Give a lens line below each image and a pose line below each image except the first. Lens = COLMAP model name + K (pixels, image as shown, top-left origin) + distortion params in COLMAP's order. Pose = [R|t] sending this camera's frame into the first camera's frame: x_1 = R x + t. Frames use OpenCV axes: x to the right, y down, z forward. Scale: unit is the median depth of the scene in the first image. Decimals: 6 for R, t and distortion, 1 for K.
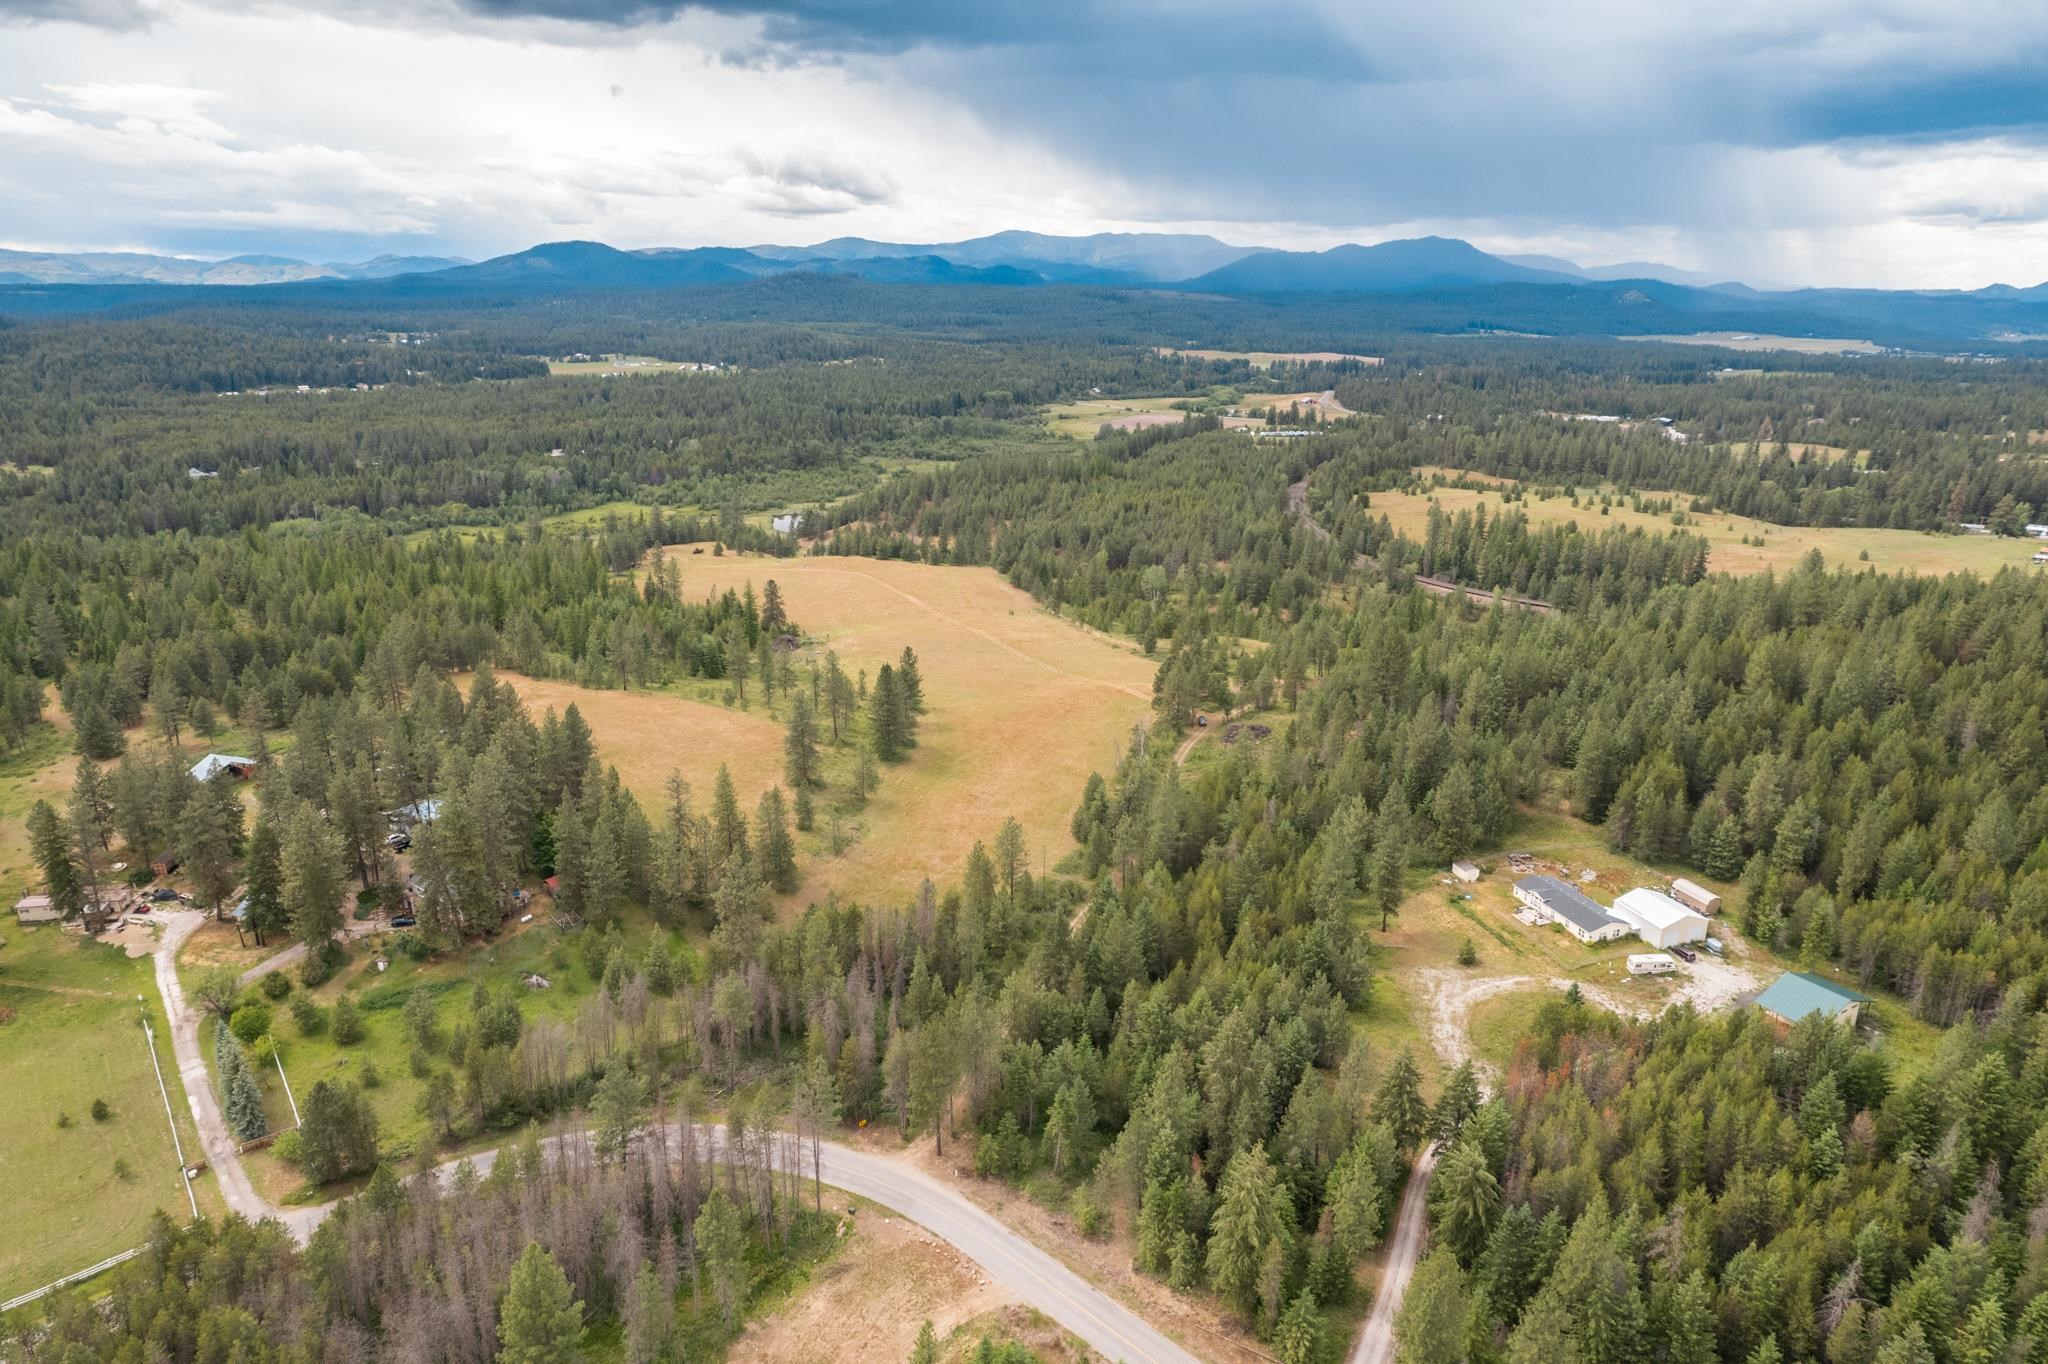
lens RADIAL K [[1305.8, 0, 1024.0], [0, 1305.8, 682.0], [0, 0, 1]] dist [-0.062880, 0.046679]
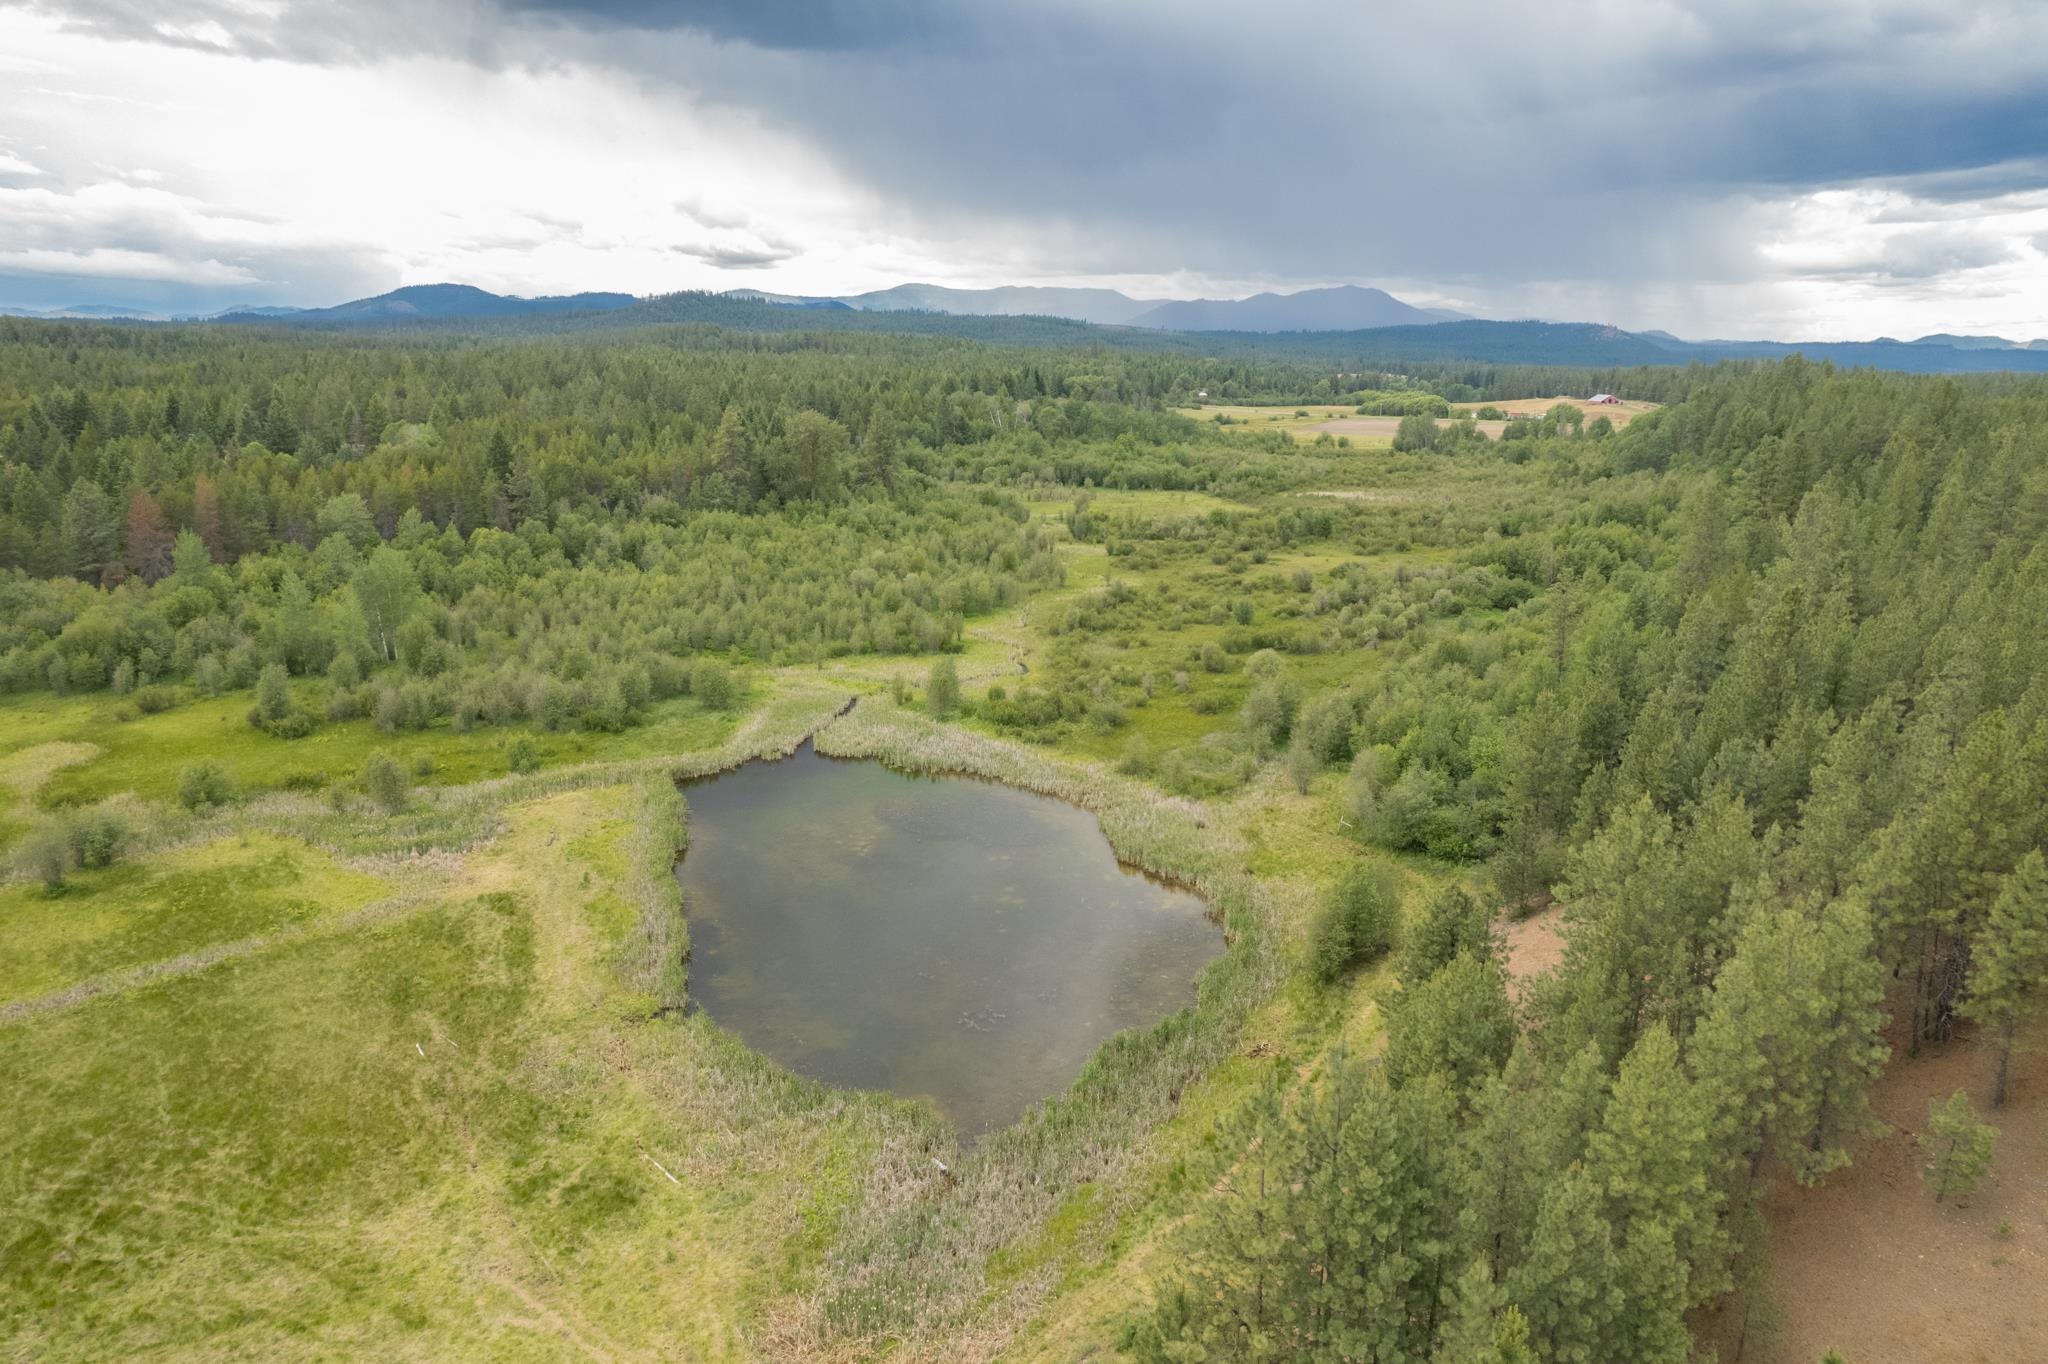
lens RADIAL K [[1305.8, 0, 1024.0], [0, 1305.8, 682.0], [0, 0, 1]] dist [-0.062880, 0.046679]
pose [[0.996817, -0.020200, 0.077121, -0.116189], [0.023561, 0.998801, -0.042915, -0.094268], [-0.076162, 0.044596, 0.996098, 0.598358]]
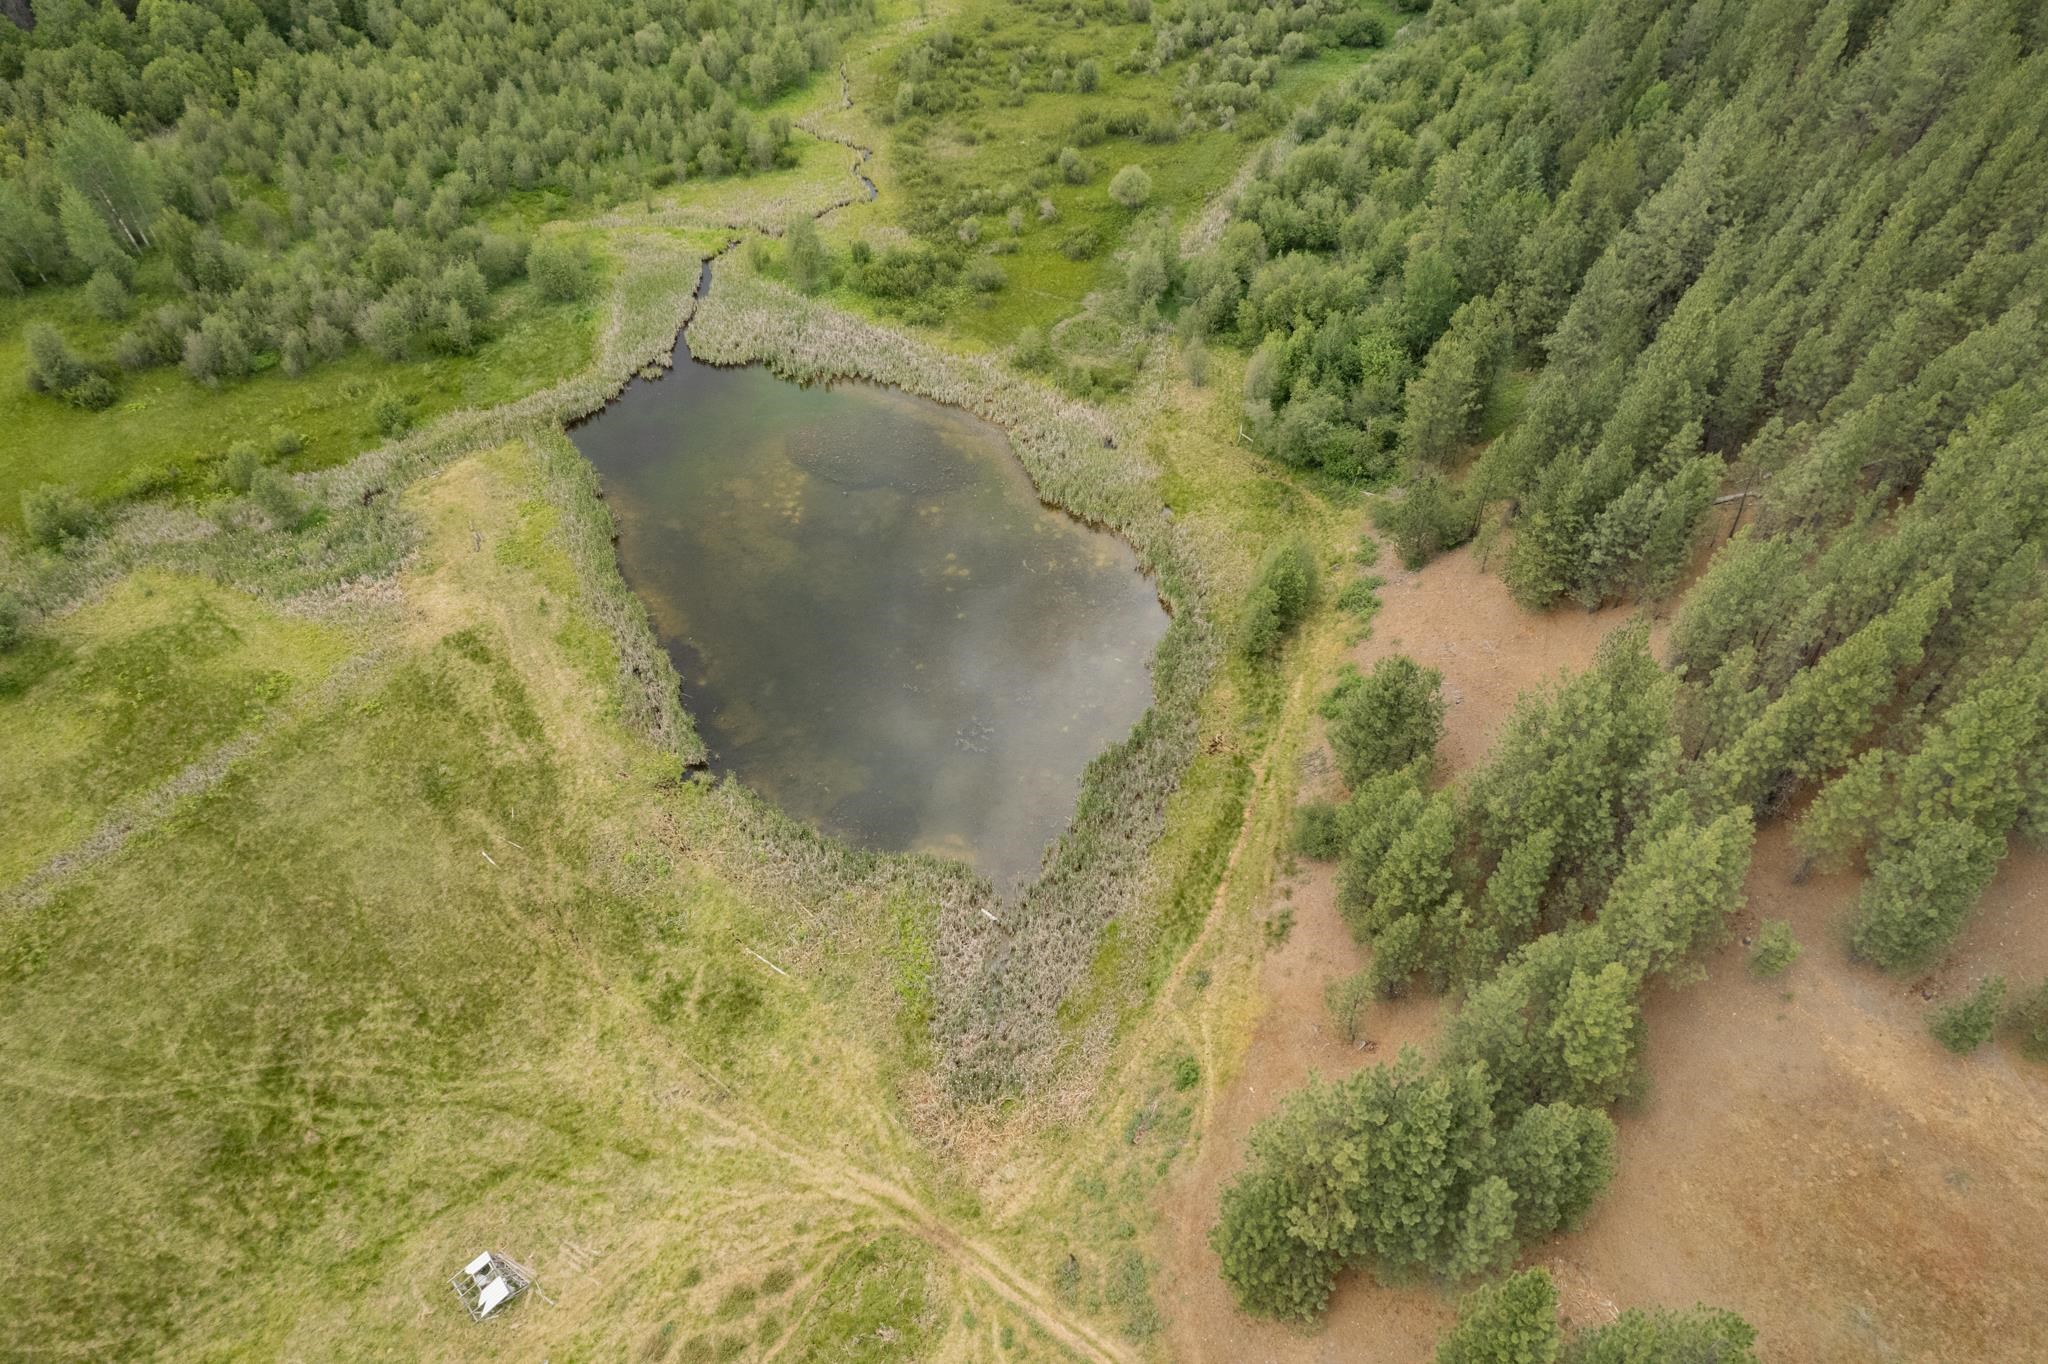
lens RADIAL K [[1305.8, 0, 1024.0], [0, 1305.8, 682.0], [0, 0, 1]] dist [-0.062880, 0.046679]
pose [[0.963440, -0.185281, 0.193532, -0.125901], [0.074055, 0.878351, 0.472245, -0.121275], [-0.257487, -0.440647, 0.859959, 0.601013]]
